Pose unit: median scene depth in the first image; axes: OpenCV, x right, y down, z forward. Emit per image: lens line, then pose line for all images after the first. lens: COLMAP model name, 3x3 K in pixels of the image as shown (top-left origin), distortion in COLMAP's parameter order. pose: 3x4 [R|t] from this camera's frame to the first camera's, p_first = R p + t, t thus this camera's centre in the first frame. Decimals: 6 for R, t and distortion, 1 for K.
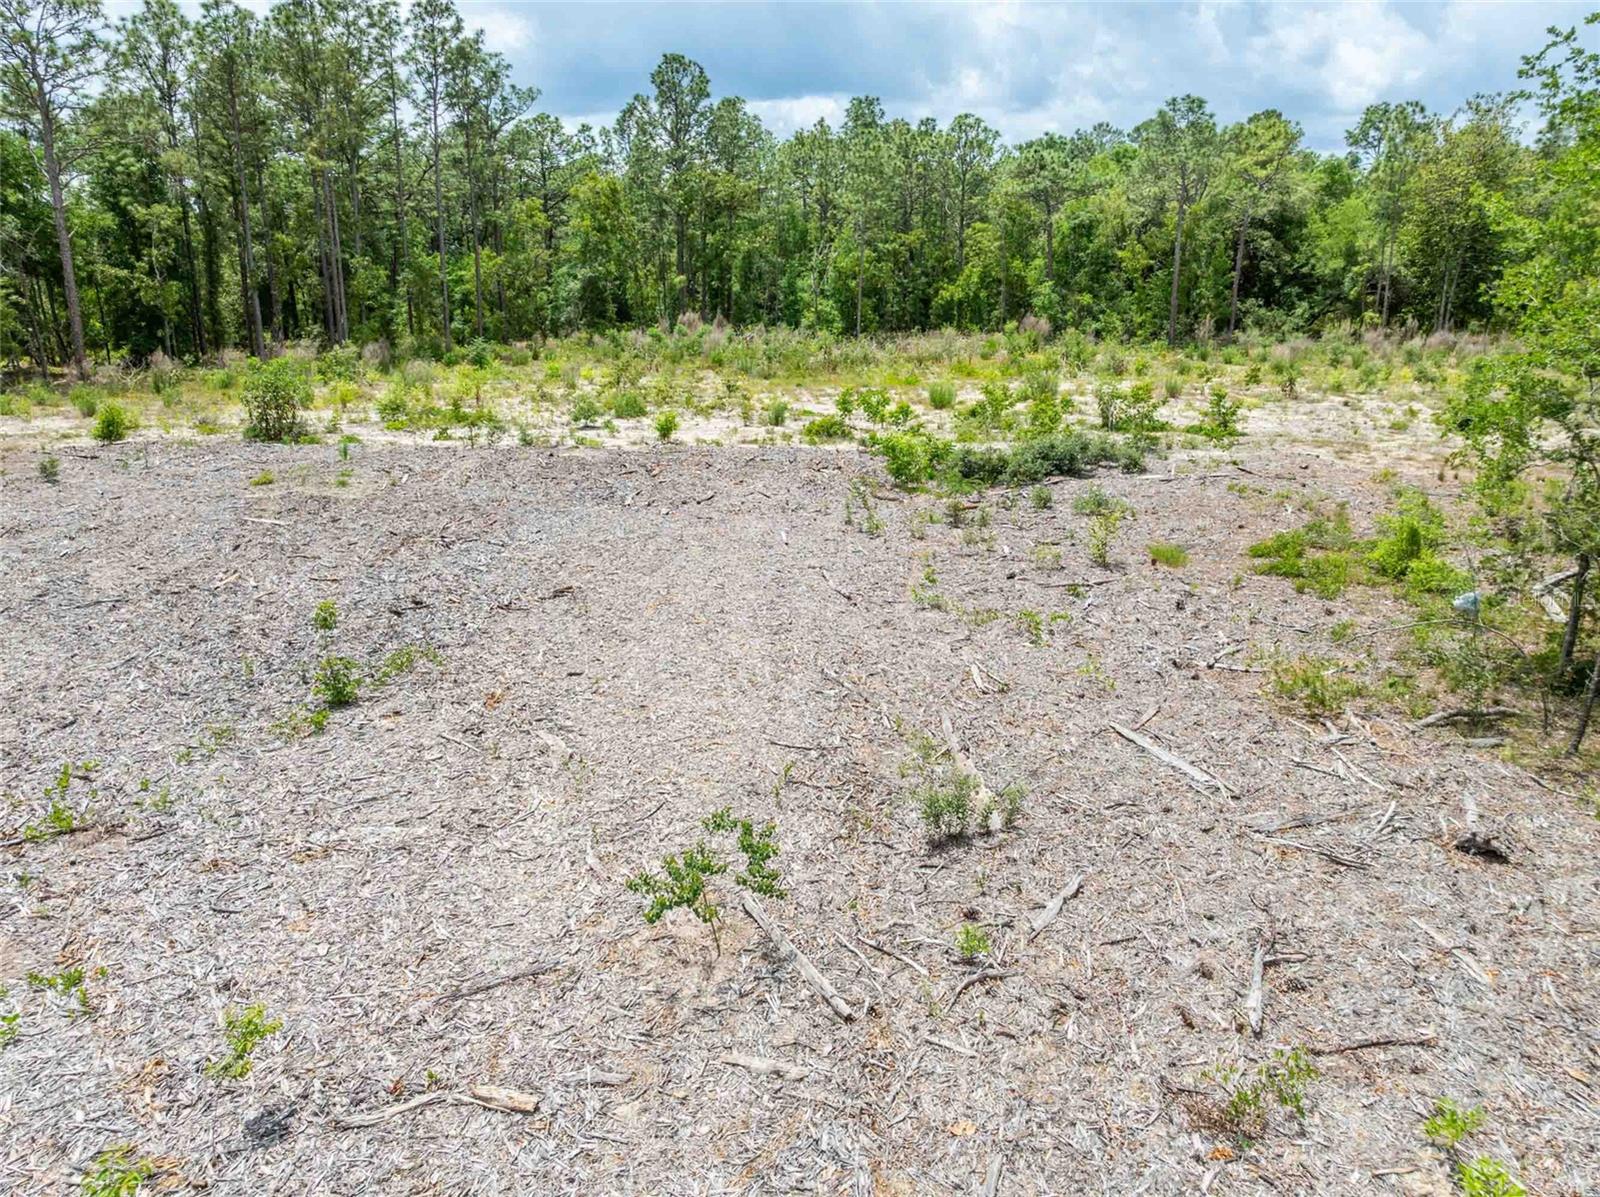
lens RADIAL K [[1121.9, 0, 807.4], [0, 1121.9, 595.6], [0, 0, 1]] dist [-0.049411, 0.020372]
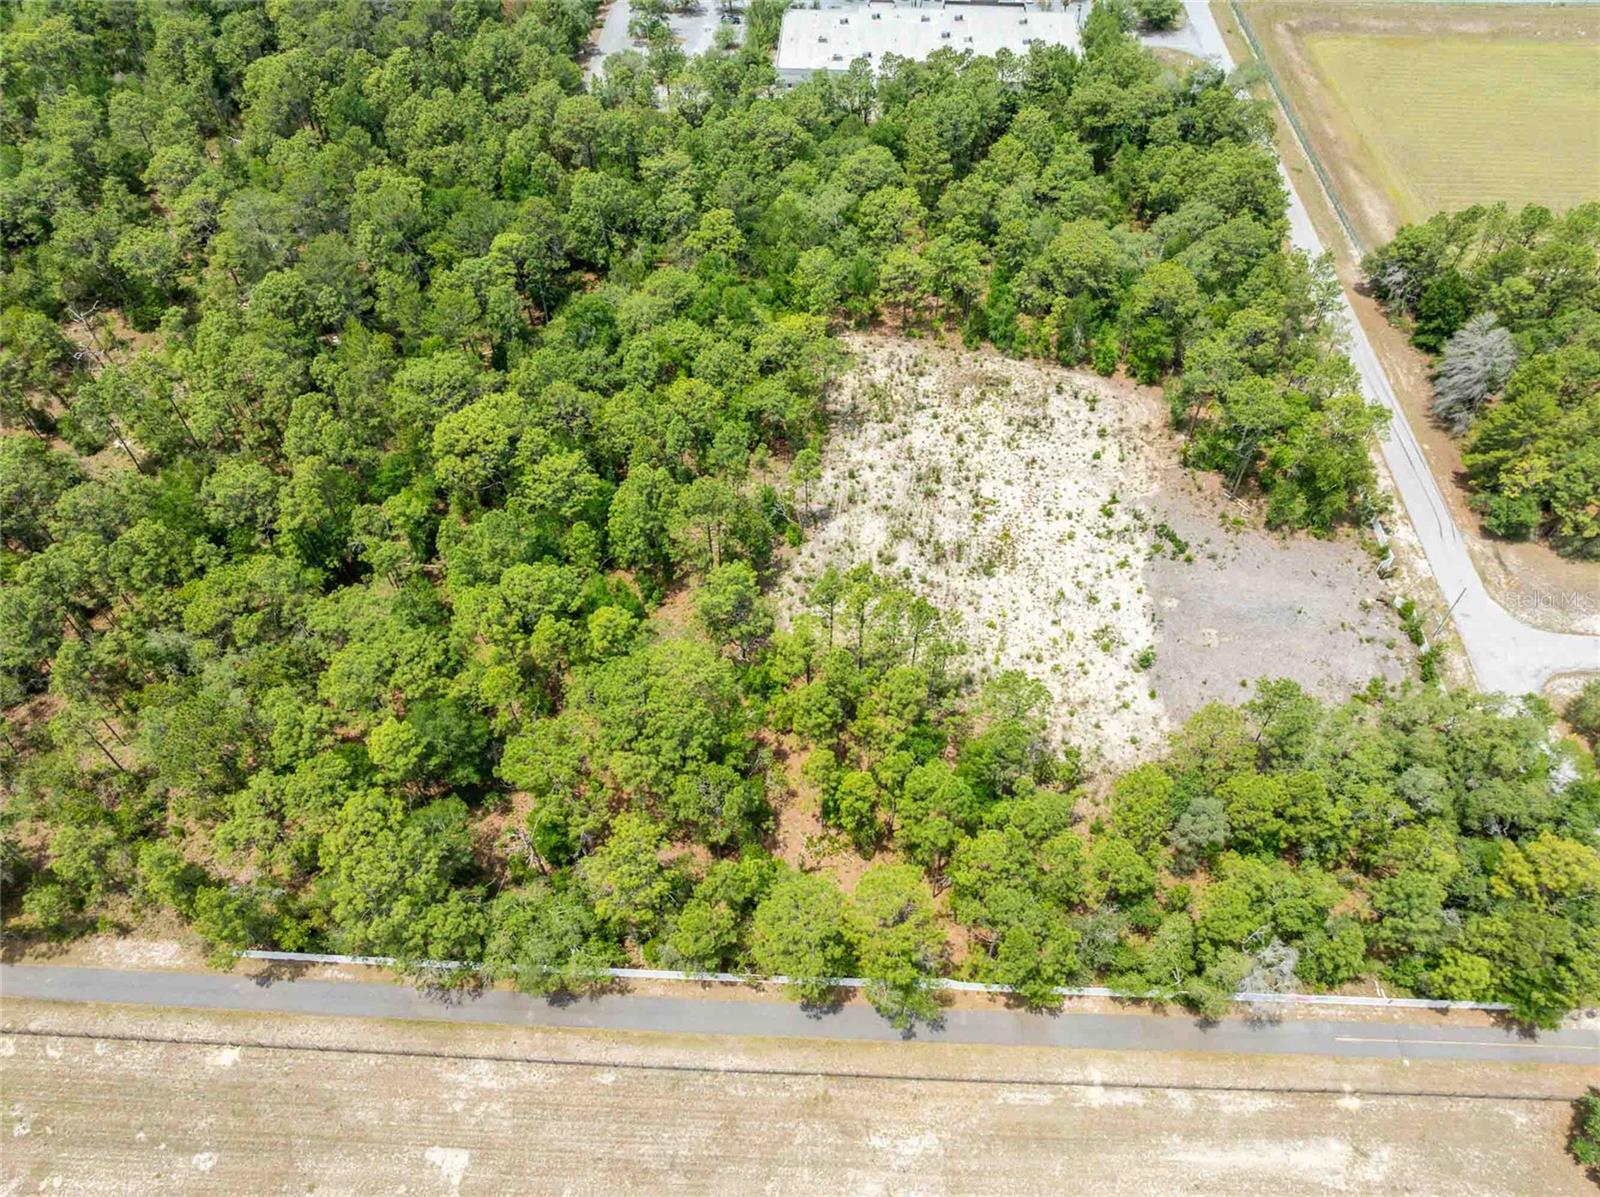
lens RADIAL K [[1121.9, 0, 810.2], [0, 1121.9, 601.2], [0, 0, 1]] dist [-0.049411, 0.020372]
pose [[0.094413, -0.767410, 0.634167, -1.460385], [0.274968, 0.632334, 0.724256, -1.743615], [-0.956807, 0.105996, 0.270714, 0.493726]]
